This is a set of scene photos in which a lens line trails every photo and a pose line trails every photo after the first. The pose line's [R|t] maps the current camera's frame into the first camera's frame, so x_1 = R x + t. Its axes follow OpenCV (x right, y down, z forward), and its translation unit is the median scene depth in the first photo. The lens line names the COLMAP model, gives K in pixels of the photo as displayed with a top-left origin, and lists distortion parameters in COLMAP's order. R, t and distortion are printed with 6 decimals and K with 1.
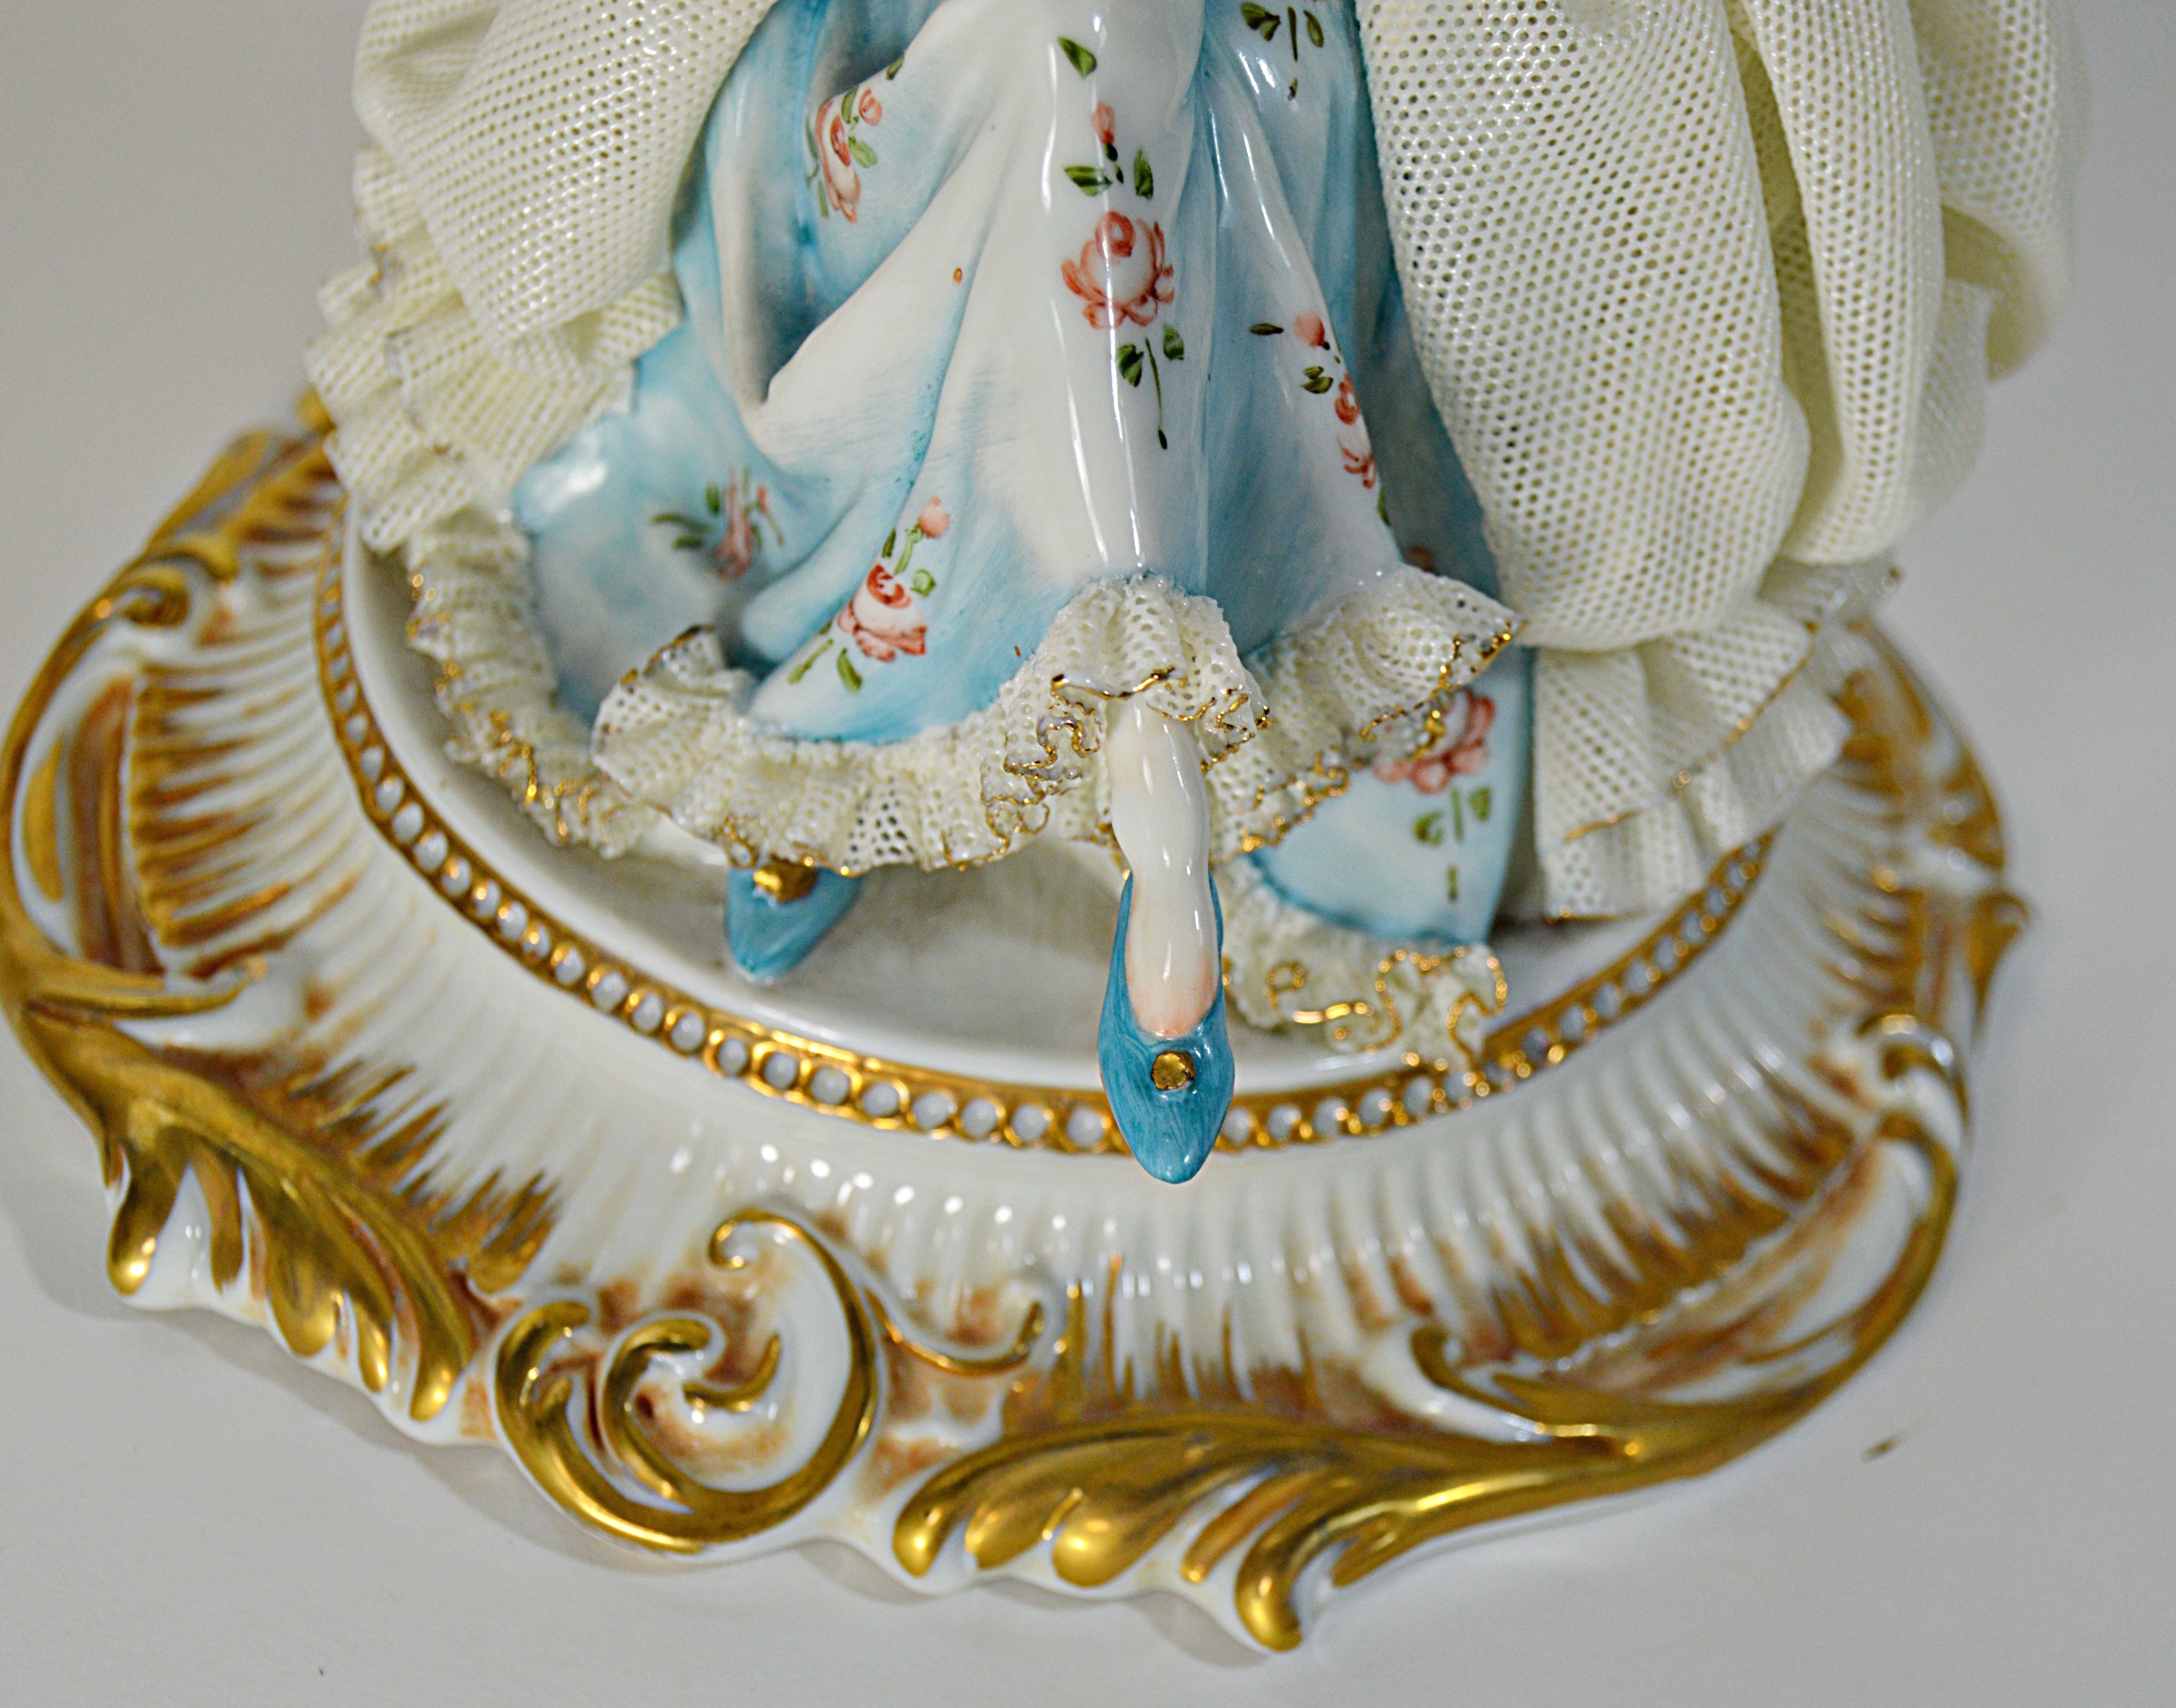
lens RADIAL K [[5902.1, 0, 1203.4], [0, 5902.1, 852.3], [0, 0, 1]] dist [0.086607, 0.441095]
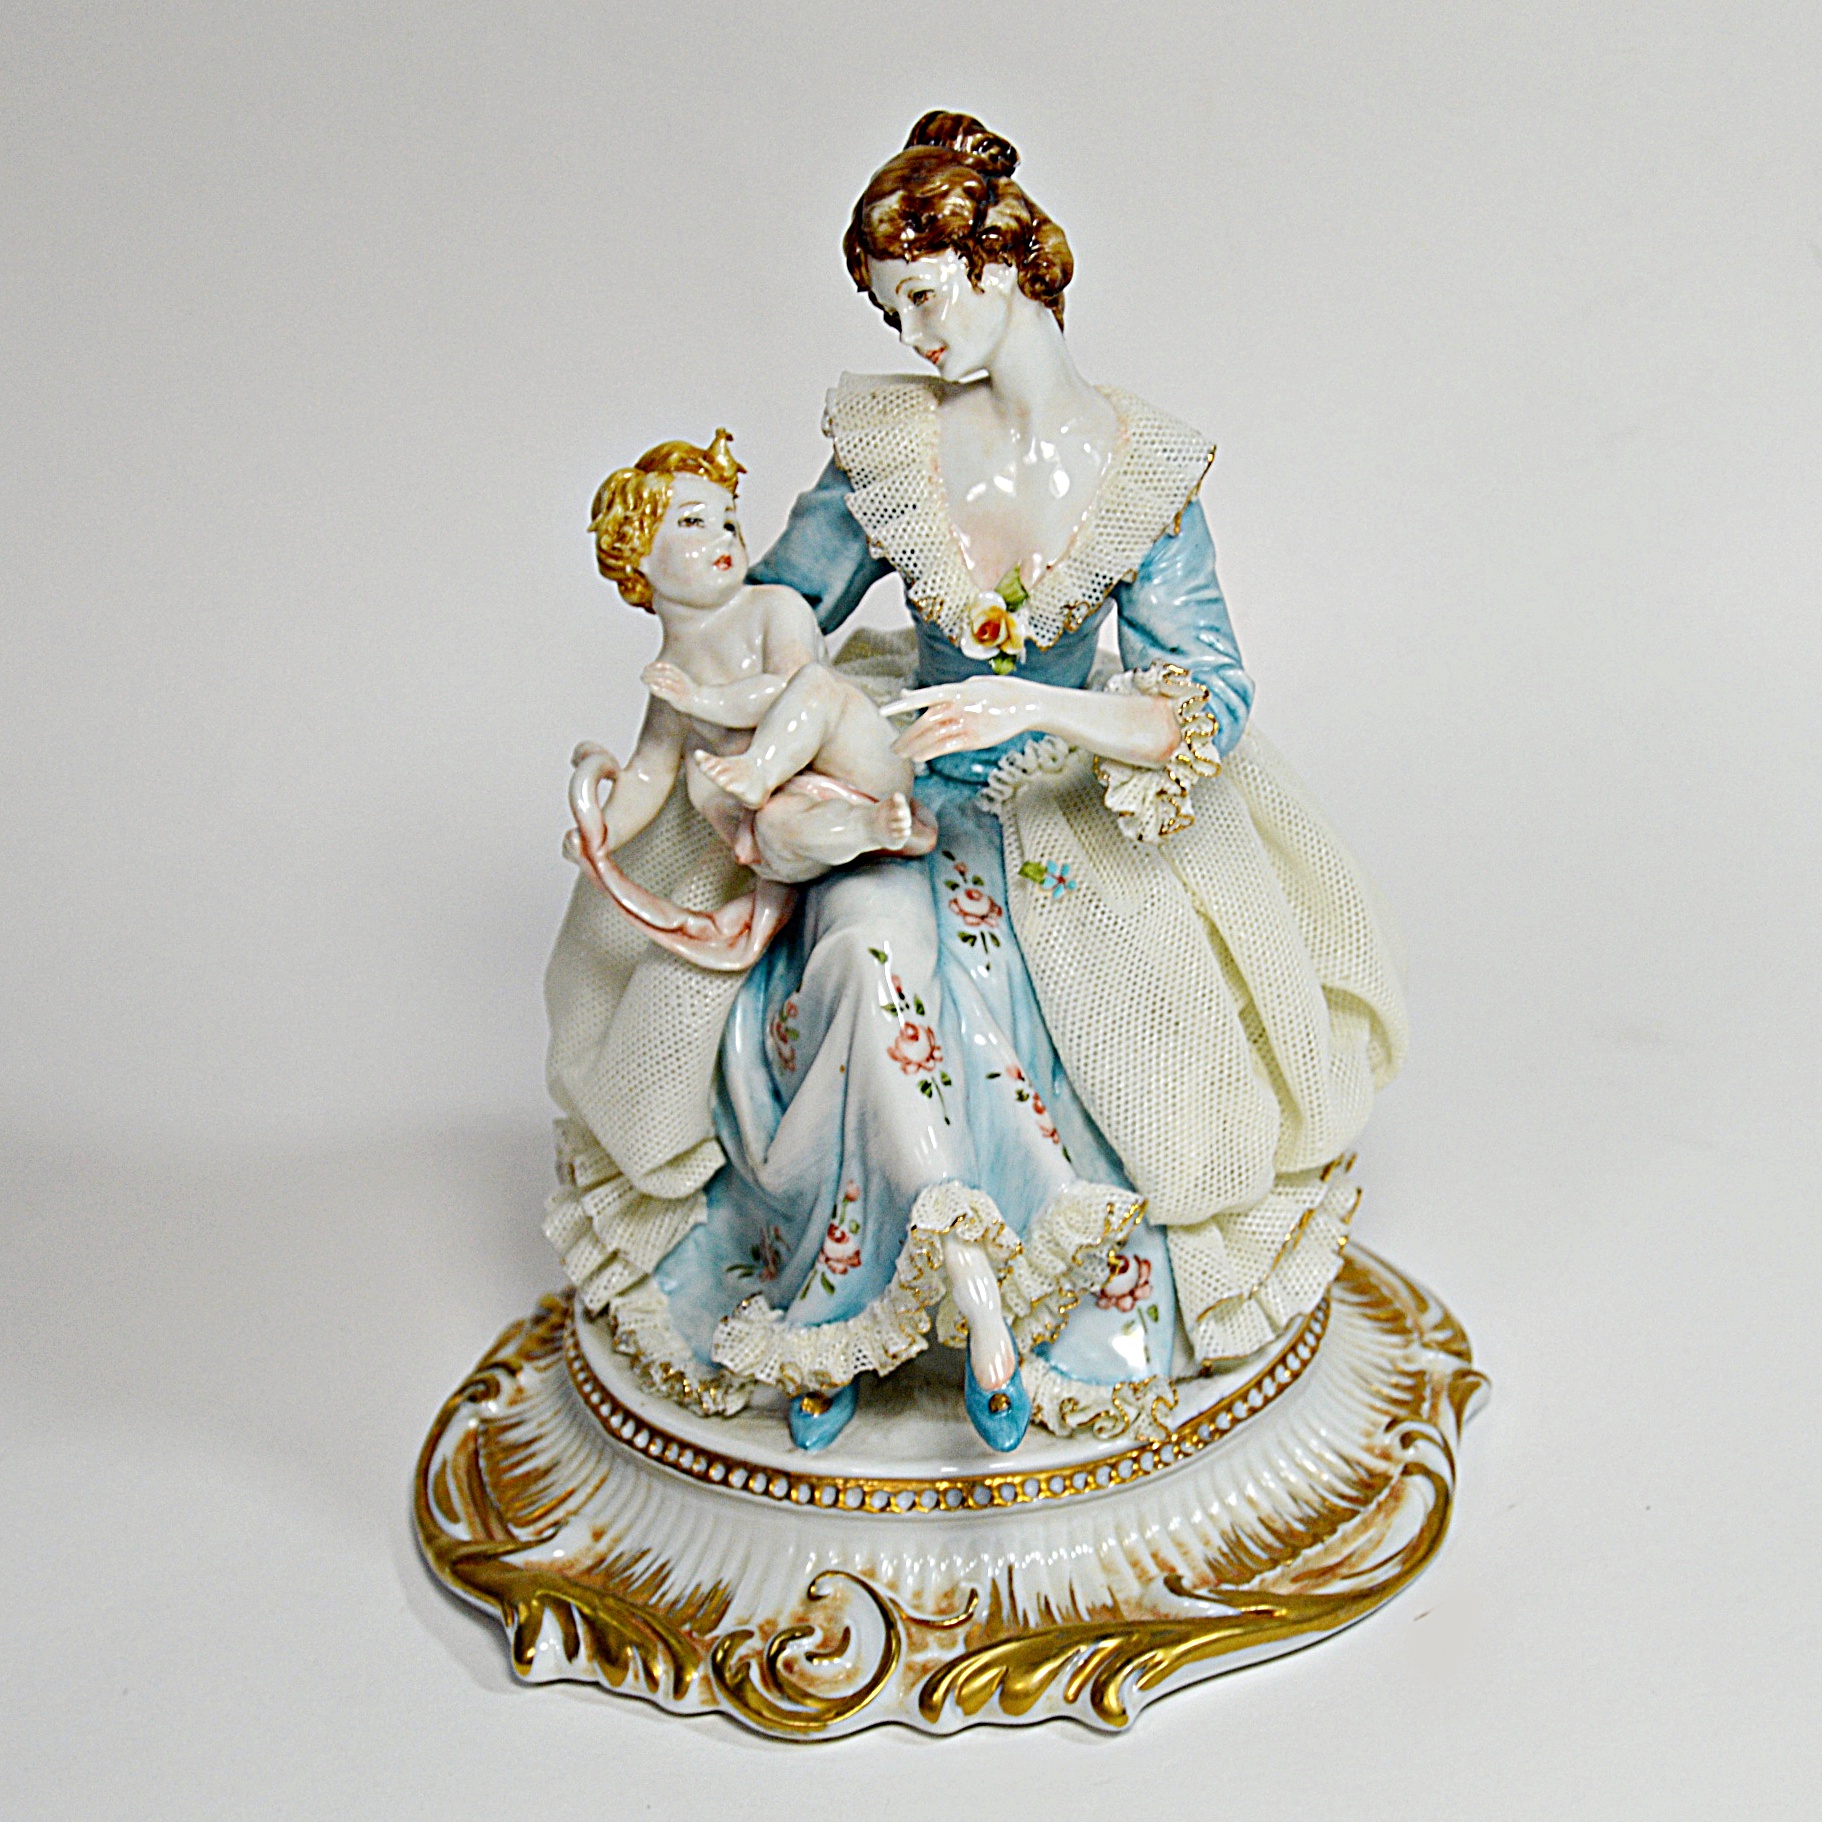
lens RADIAL K [[6456.7, 0, 911.0], [0, 6456.7, 911.0], [0, 0, 1]] dist [0.056254, -0.107655]
pose [[0.982597, -0.180055, -0.045634, 0.090931], [0.161806, 0.950364, -0.265756, 0.431286], [0.091220, 0.253748, 0.962960, -1.148861]]
